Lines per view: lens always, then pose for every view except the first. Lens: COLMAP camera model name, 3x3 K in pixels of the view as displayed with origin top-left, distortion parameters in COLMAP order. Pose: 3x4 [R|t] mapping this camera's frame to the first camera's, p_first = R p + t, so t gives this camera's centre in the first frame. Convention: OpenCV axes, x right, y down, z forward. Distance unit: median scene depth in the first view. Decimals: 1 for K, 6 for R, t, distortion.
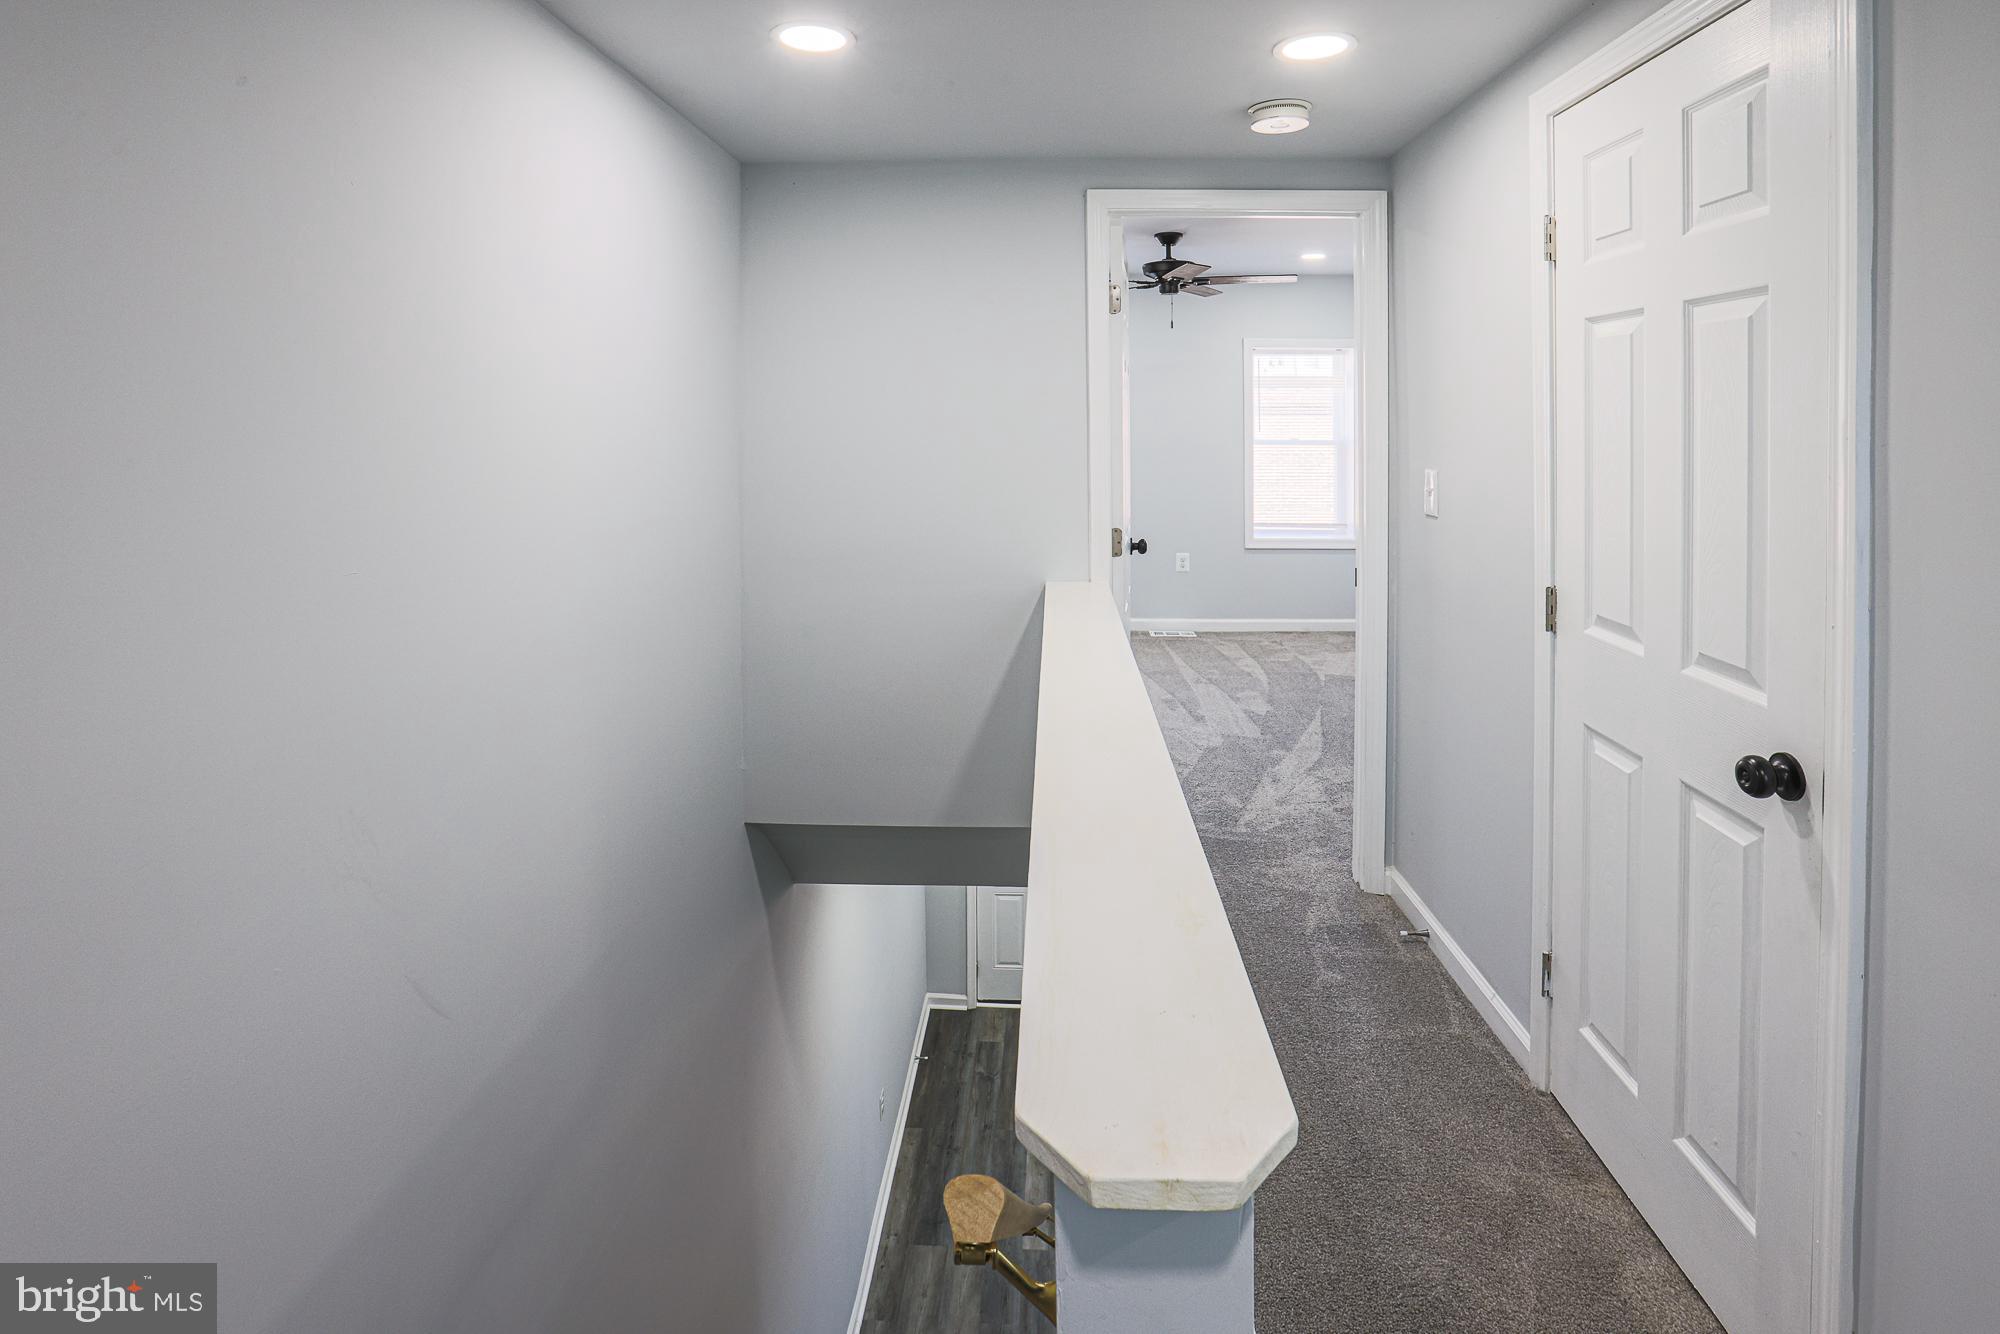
lens RADIAL K [[991.3, 0, 1007.3], [0, 991.3, 420.5], [0, 0, 1]] dist [-0.000302, -0.012675]
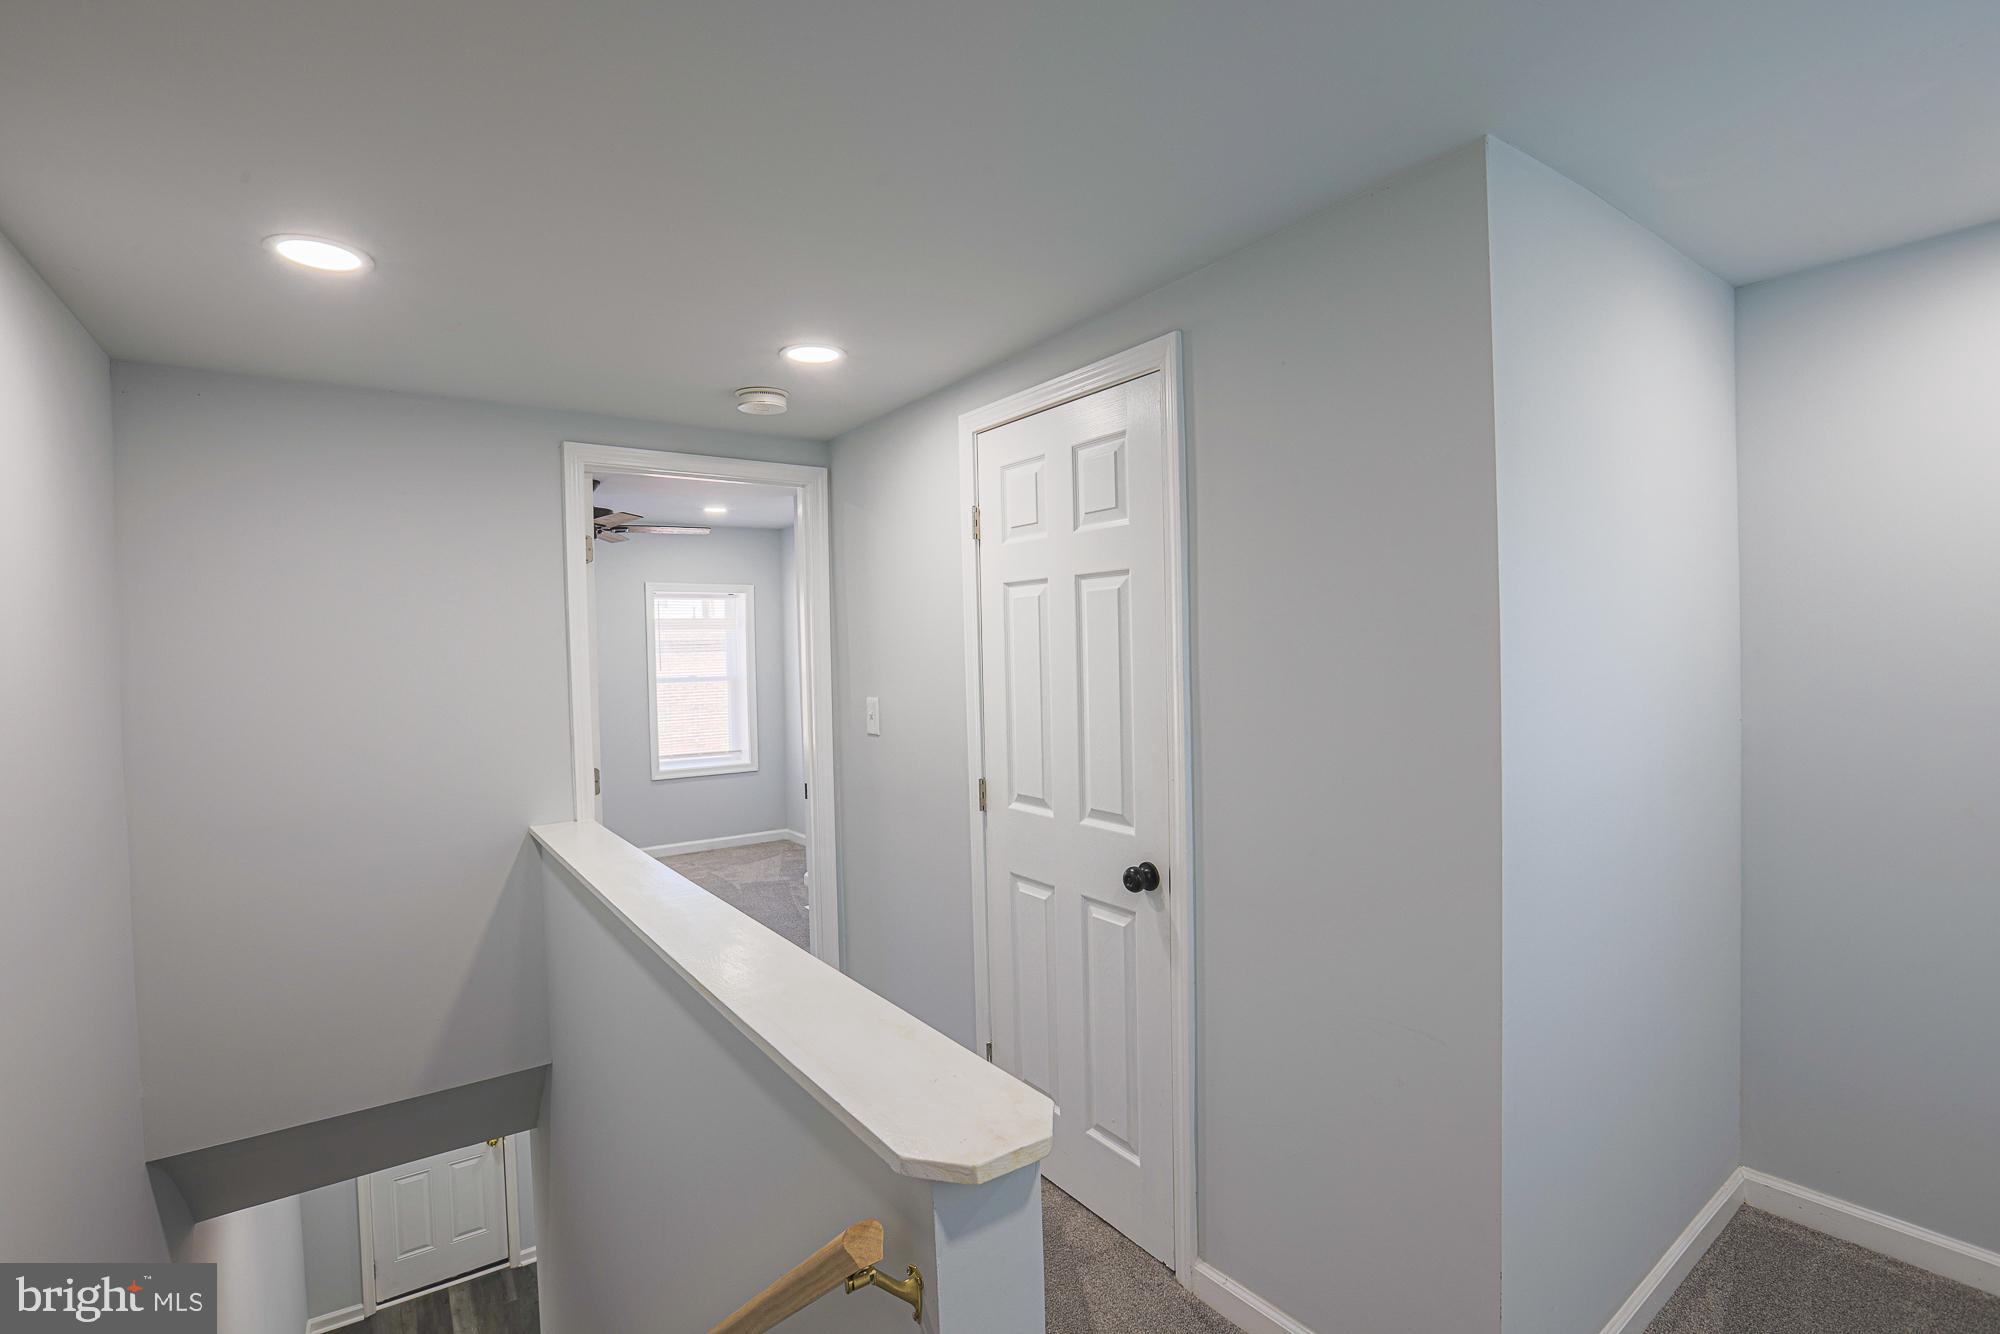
lens RADIAL K [[929.4, 0, 1000.0], [0, 929.4, 667.0], [0, 0, 1]] dist [-0.063234, 0.031986]
pose [[0.800070, -0.031634, 0.599071, -0.208340], [0.024859, 0.999499, 0.019580, -0.010944], [-0.599391, -0.000773, 0.800456, -0.044717]]
